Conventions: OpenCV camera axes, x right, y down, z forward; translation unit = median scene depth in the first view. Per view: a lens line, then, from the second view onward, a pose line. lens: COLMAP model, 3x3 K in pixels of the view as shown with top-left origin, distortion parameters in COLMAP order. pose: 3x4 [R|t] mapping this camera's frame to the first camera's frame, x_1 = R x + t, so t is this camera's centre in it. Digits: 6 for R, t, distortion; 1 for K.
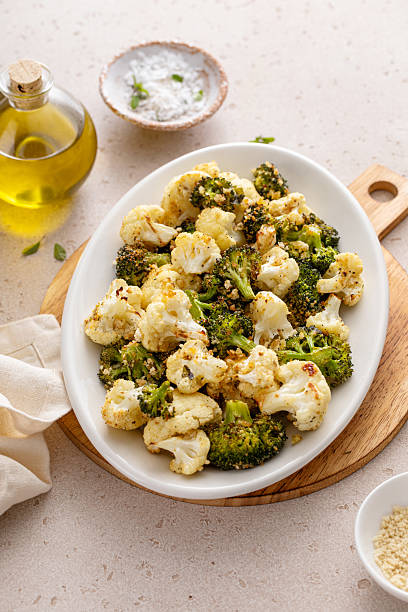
lens RADIAL K [[1963.5, 0, 204.0], [0, 1963.5, 306.0], [0, 0, 1]] dist [0.046972, 0.003723]
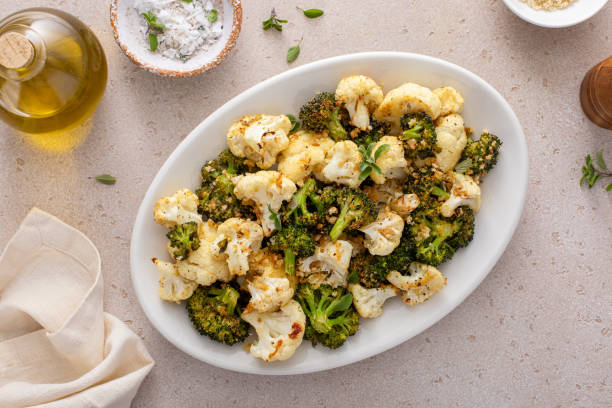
lens RADIAL K [[952.3, 0, 306.0], [0, 952.3, 204.0], [0, 0, 1]] dist [-0.038497, -0.225610]
pose [[0.592550, 0.804764, -0.035201, 0.018447], [-0.628251, 0.489049, 0.605088, -0.318275], [0.504168, -0.336430, 0.795380, 0.583466]]
